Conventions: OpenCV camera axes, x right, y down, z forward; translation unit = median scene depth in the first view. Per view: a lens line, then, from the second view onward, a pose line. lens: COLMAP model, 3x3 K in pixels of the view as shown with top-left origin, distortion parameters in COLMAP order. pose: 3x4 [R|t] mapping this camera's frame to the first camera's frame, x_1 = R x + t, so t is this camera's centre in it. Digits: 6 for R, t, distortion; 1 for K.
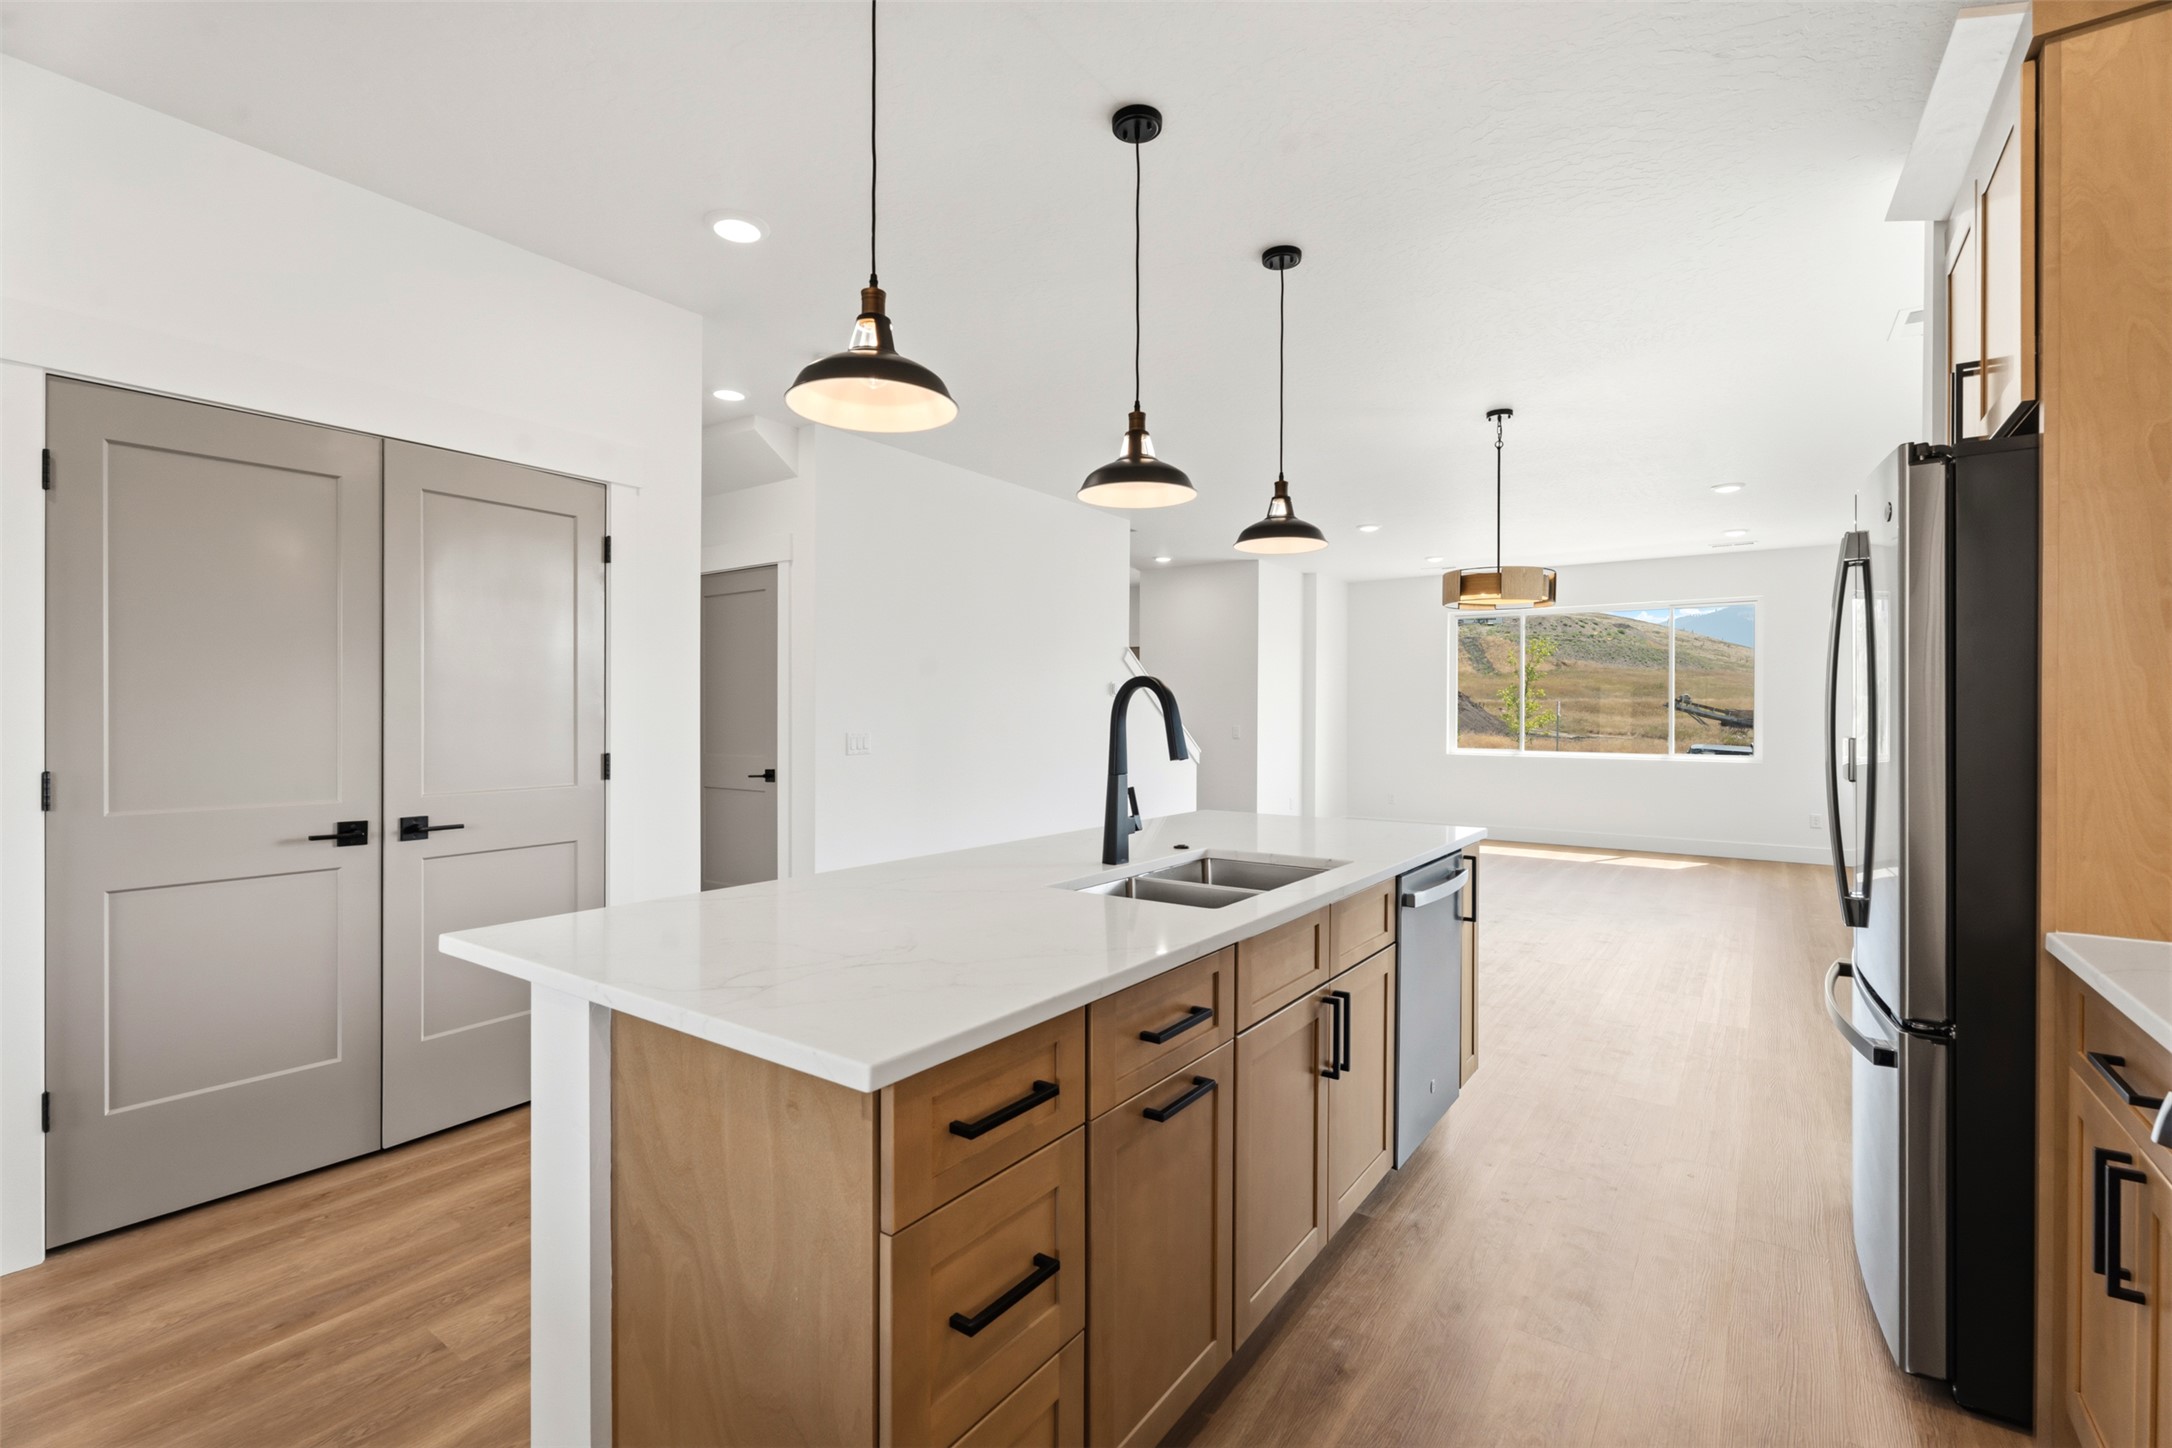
lens RADIAL K [[965.6, 0, 1082.4], [0, 965.6, 715.4], [0, 0, 1]] dist [0.002763, -0.000299]
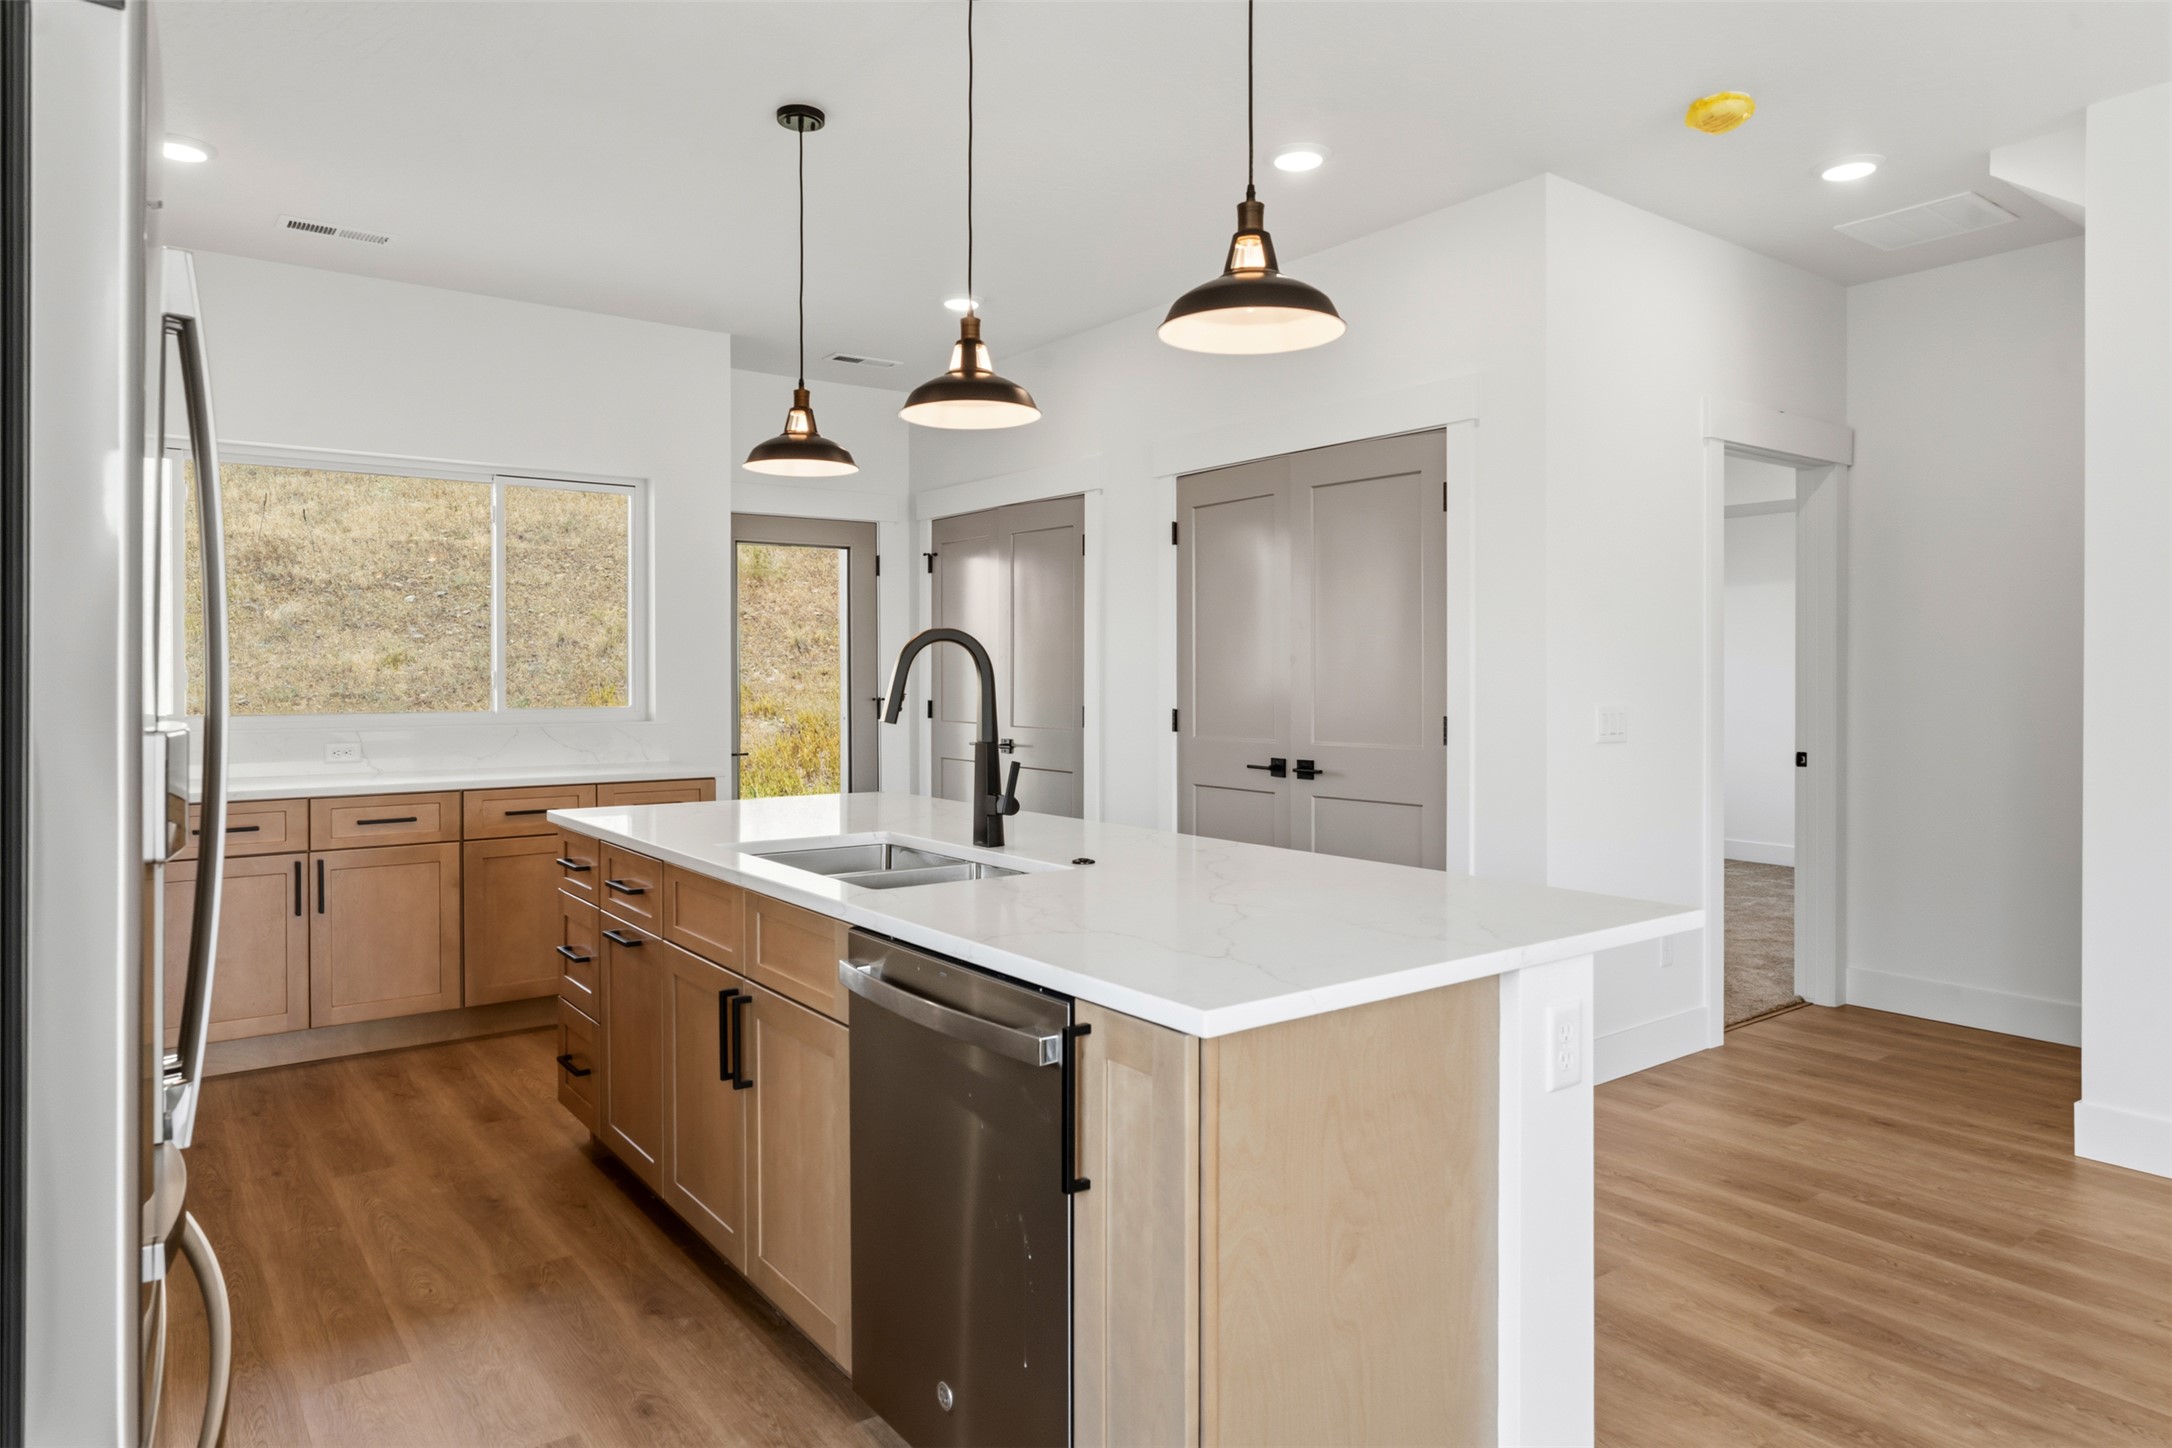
lens RADIAL K [[1330.8, 0, 1079.0], [0, 1330.8, 689.4], [0, 0, 1]] dist [-0.004601, -0.000523]
pose [[-0.311569, 0.007185, -0.950196, 1.090057], [-0.003522, 0.999956, 0.008716, 0.003353], [0.950217, 0.006062, -0.311530, 1.391622]]
